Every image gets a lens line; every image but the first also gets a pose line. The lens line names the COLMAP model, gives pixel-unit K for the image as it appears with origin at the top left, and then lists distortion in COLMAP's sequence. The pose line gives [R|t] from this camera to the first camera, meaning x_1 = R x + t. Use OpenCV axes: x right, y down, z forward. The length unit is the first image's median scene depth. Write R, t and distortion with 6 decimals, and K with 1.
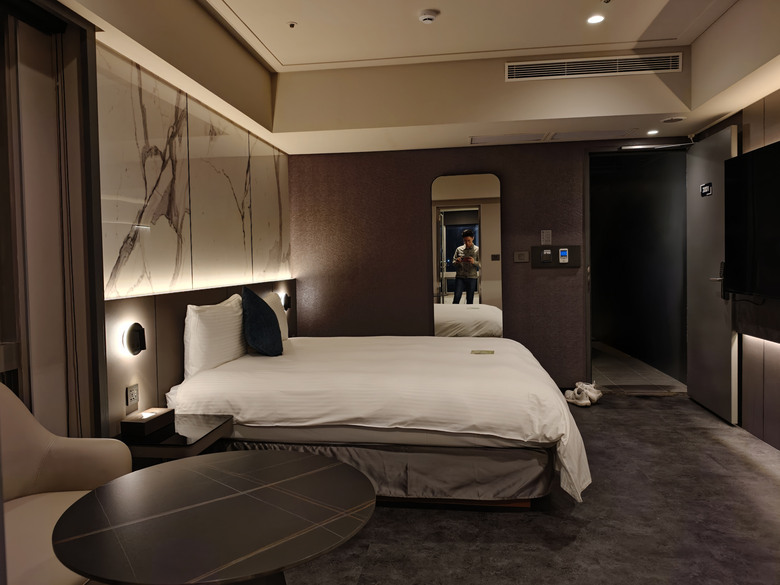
lens RADIAL K [[551.2, 0, 388.5], [0, 551.2, 276.7], [0, 0, 1]] dist [-0.002749, -0.000975]
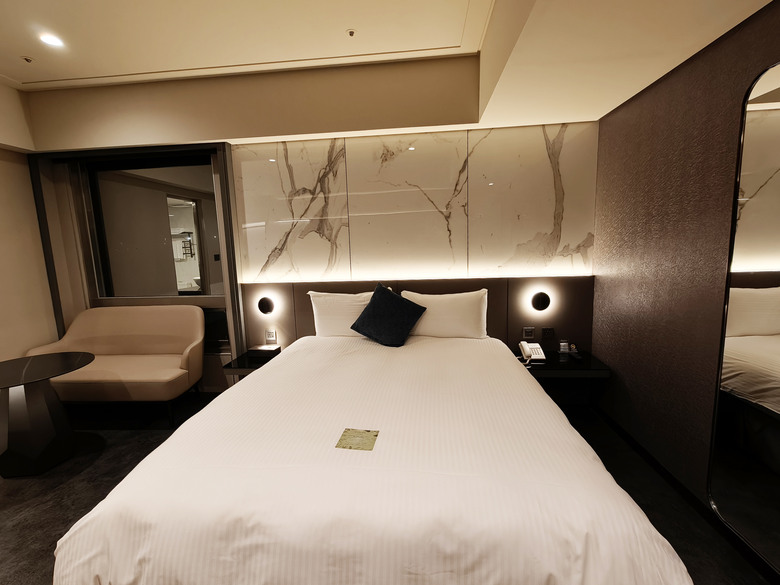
lens RADIAL K [[359.6, 0, 390.0], [0, 359.6, 292.5], [0, 0, 1]] dist [-0.000129, -0.000030]
pose [[0.043011, 0.155458, -0.986906, 0.614566], [0.002260, 0.987802, 0.155698, -0.096909], [0.999072, -0.008927, 0.042136, 1.147522]]
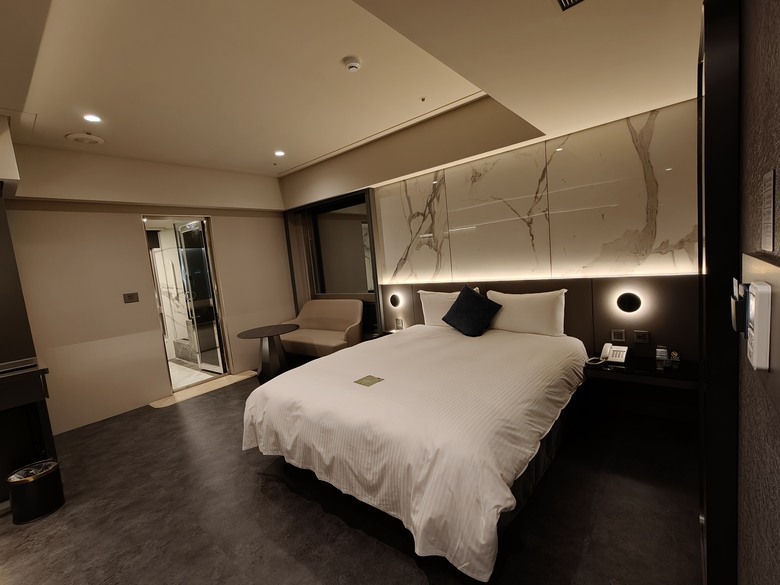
lens RADIAL K [[350.5, 0, 390.0], [0, 350.5, 292.5], [0, 0, 1]] dist [0.001262, -0.000009]
pose [[-0.525963, 0.151666, -0.836875, 0.742694], [0.079769, 0.988431, 0.128999, -0.110902], [0.846758, 0.001092, -0.531977, 1.541410]]
